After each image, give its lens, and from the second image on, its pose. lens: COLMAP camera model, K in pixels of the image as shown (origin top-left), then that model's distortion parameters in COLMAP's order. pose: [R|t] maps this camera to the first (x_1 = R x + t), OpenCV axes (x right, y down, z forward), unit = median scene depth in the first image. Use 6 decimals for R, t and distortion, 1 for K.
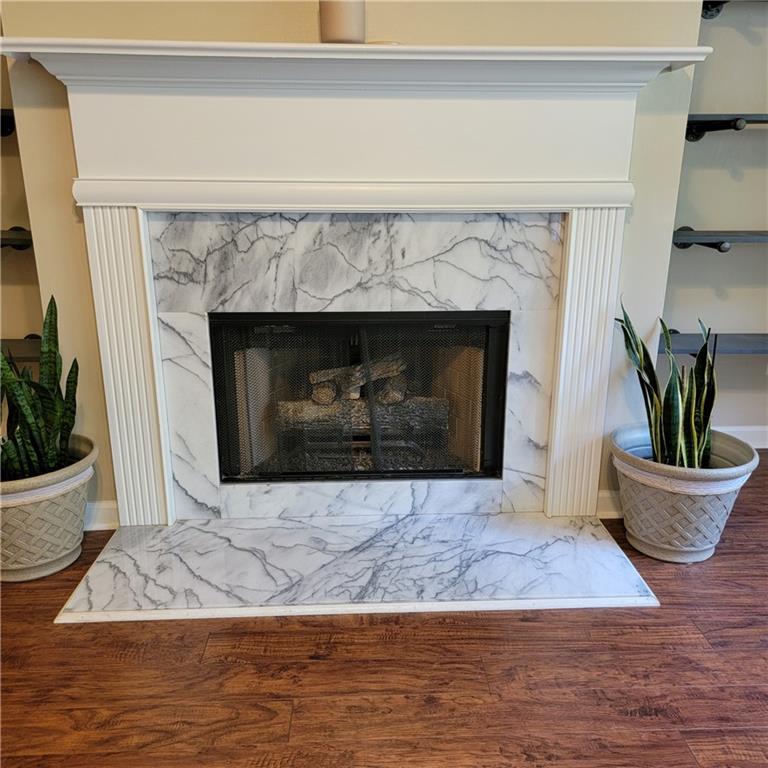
lens RADIAL K [[699.2, 0, 393.1], [0, 699.2, 382.8], [0, 0, 1]] dist [0.050192, 0.000258]
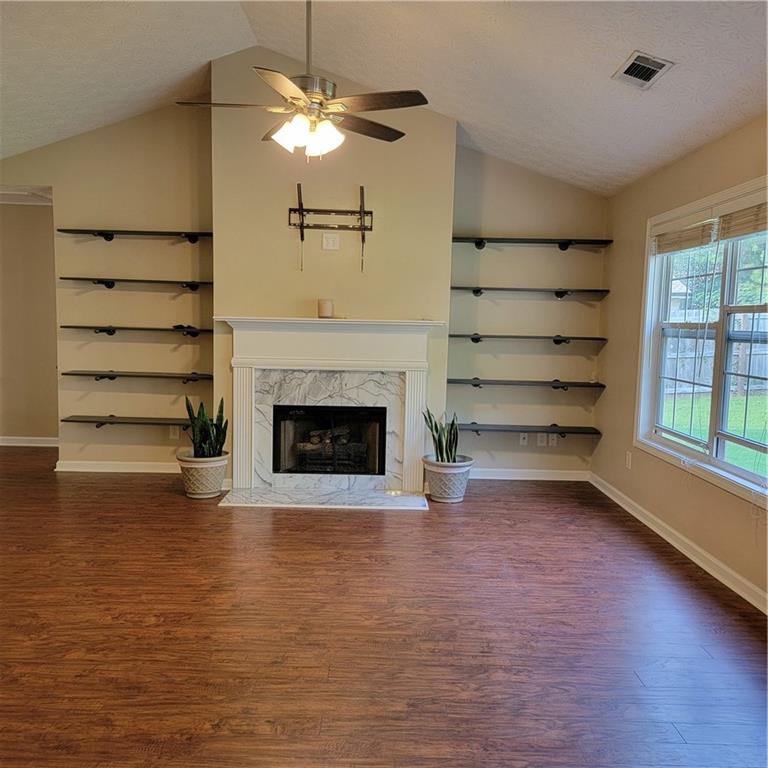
lens RADIAL K [[699.2, 0, 393.1], [0, 699.2, 382.8], [0, 0, 1]] dist [0.050192, 0.000258]
pose [[0.999470, 0.020991, -0.024897, 0.258331], [-0.025459, 0.980383, -0.195451, 0.324832], [0.020306, 0.195982, 0.980397, -1.617642]]
